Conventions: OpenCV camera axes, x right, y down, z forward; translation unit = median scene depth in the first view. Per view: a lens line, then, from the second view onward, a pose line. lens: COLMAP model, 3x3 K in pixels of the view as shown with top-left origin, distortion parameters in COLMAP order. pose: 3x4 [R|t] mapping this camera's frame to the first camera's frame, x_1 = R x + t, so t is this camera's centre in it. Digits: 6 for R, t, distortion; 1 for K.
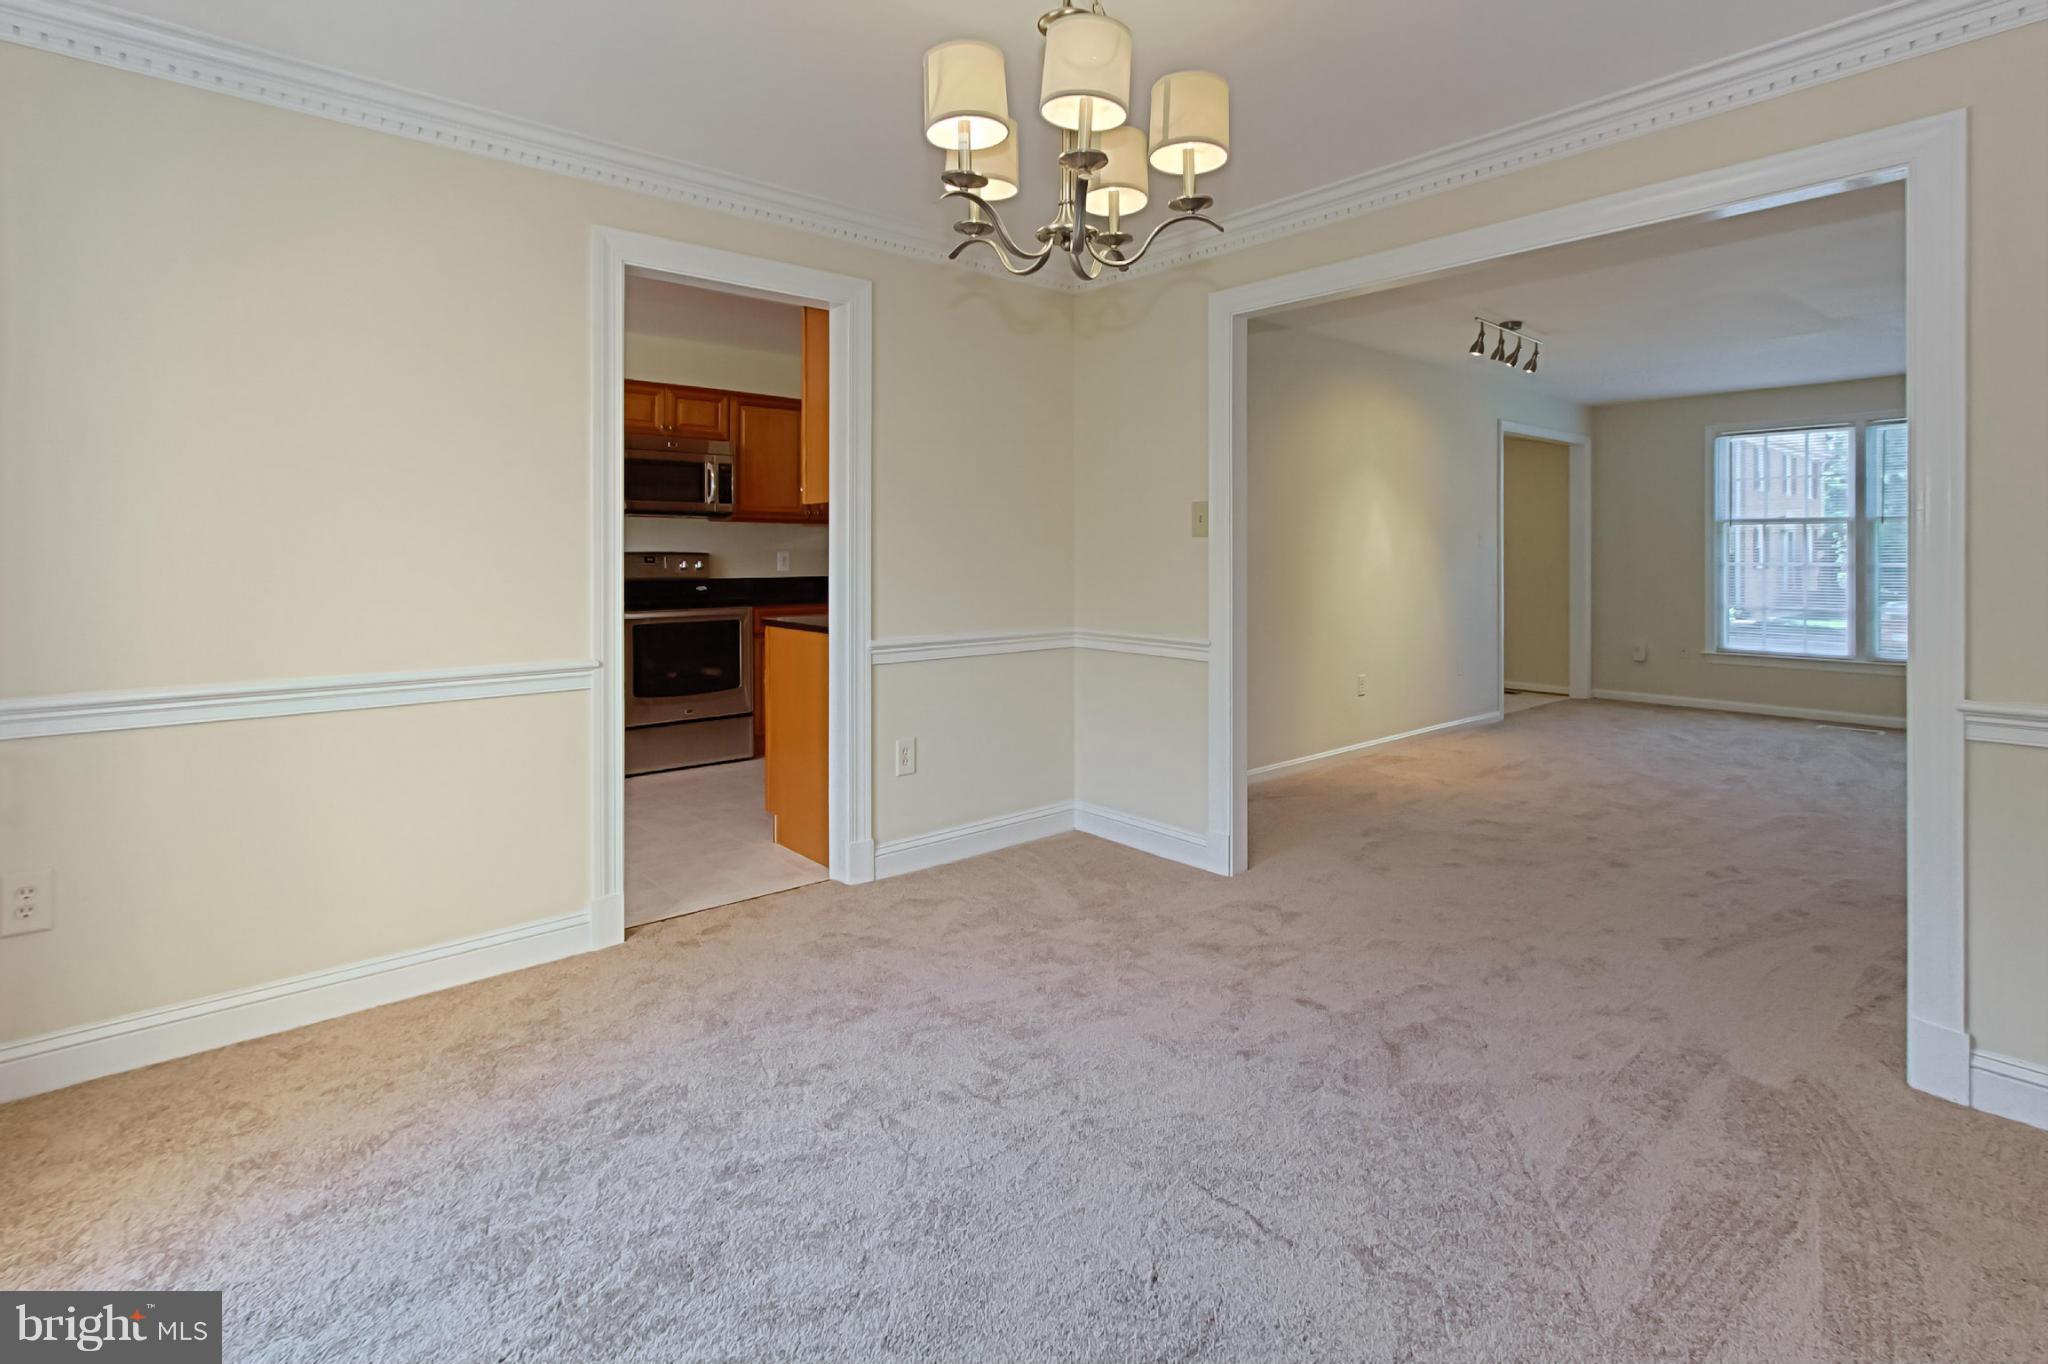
lens RADIAL K [[993.5, 0, 1029.8], [0, 993.5, 558.1], [0, 0, 1]] dist [0.000273, 0.000446]
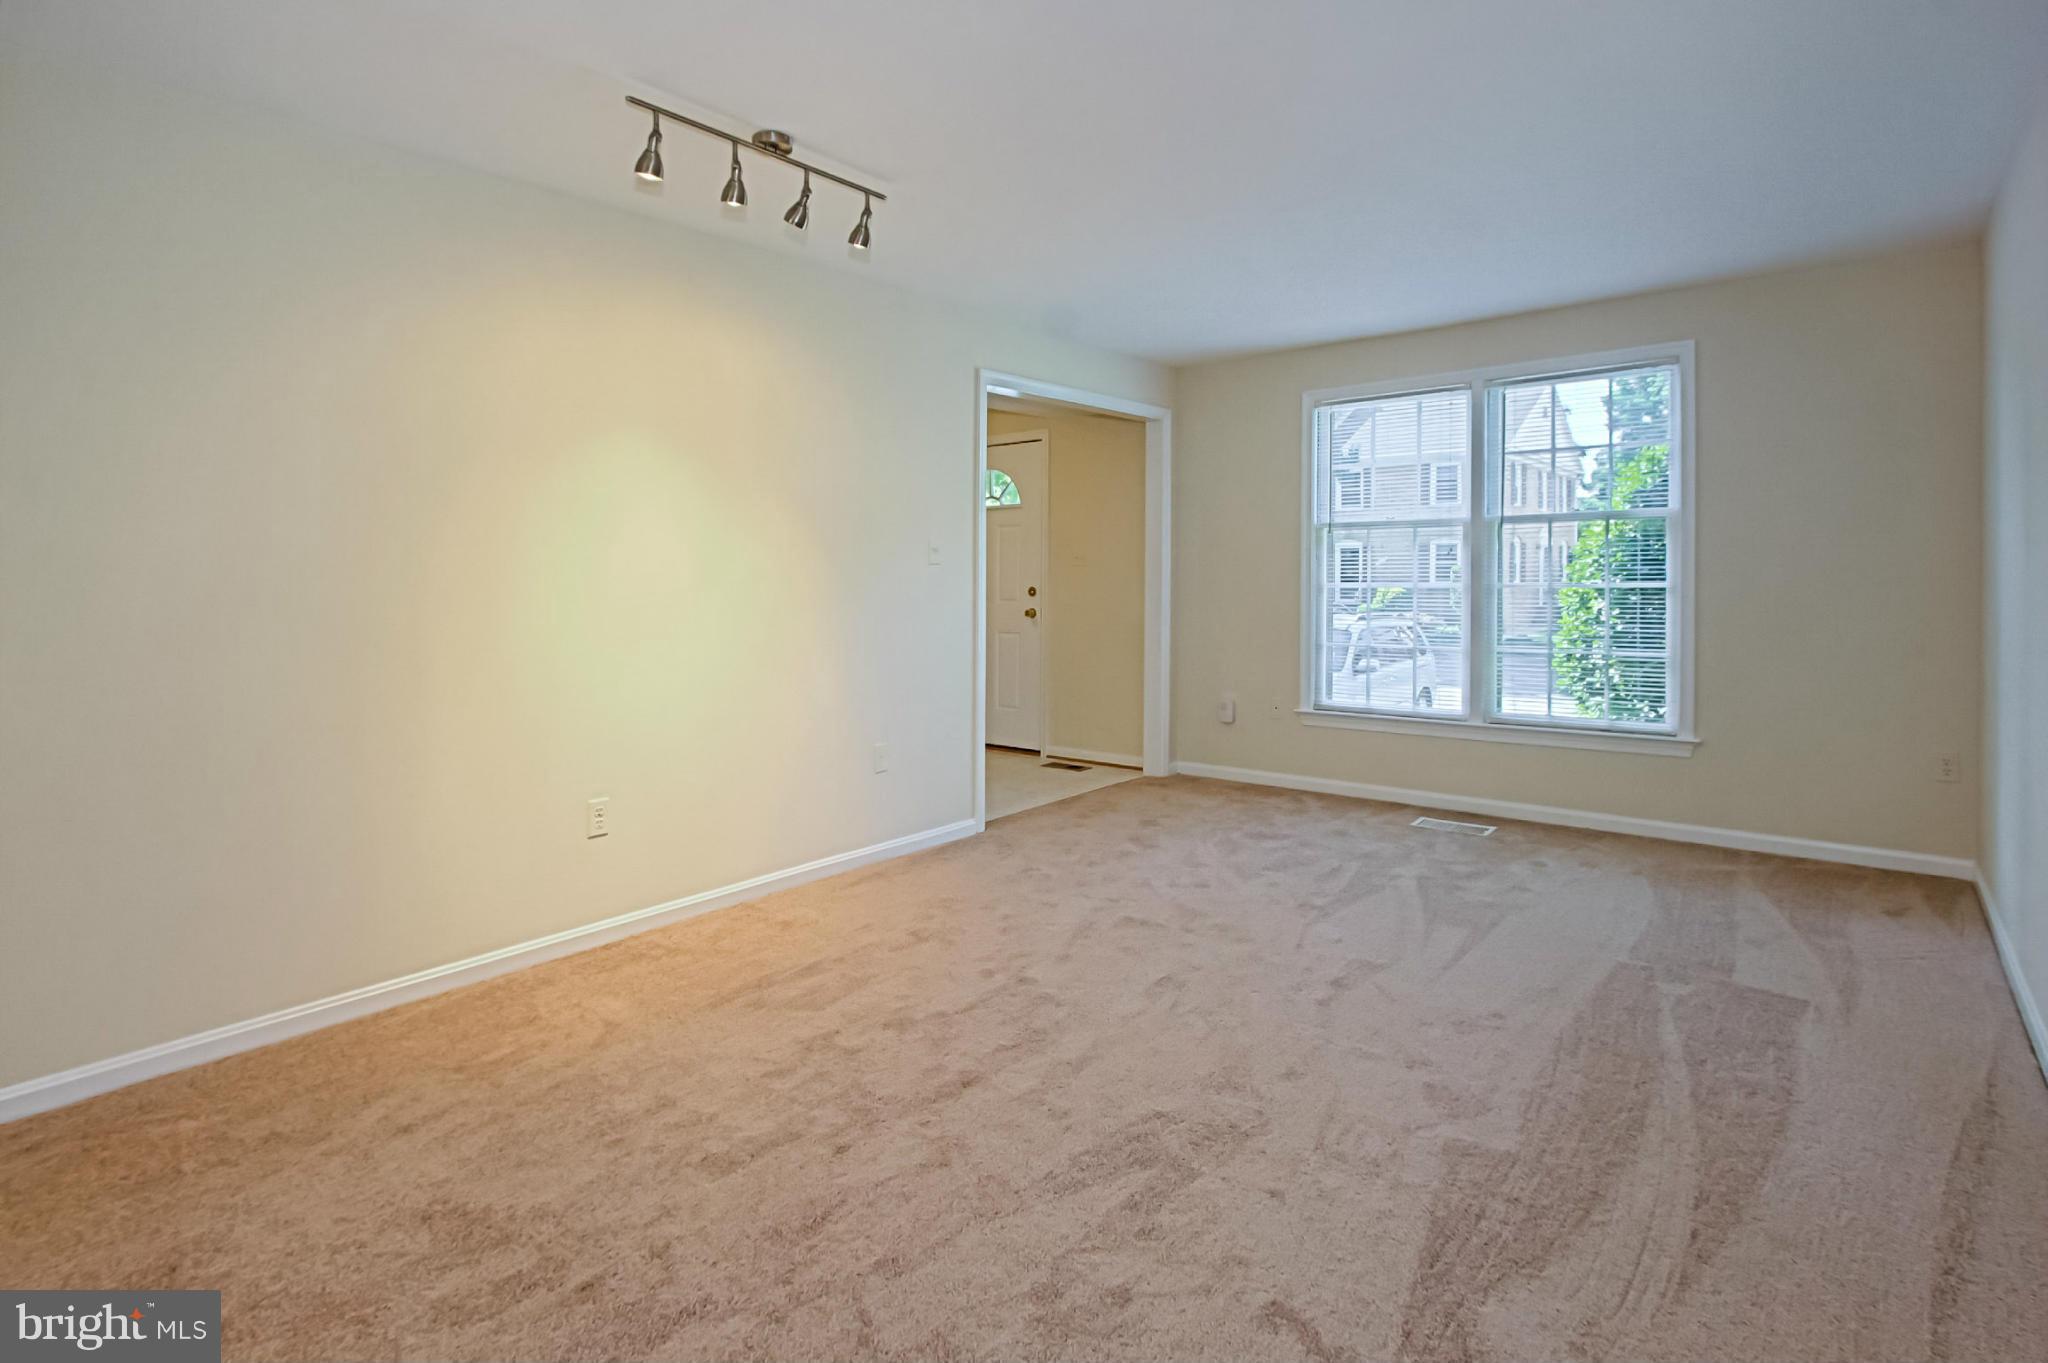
lens RADIAL K [[1013.1, 0, 1021.9], [0, 1013.1, 579.9], [0, 0, 1]] dist [-0.020635, -0.000027]
pose [[0.987689, -0.009801, 0.156124, 0.387264], [0.009261, 0.999948, 0.004186, -0.003566], [-0.156157, -0.002689, 0.987729, 0.332952]]
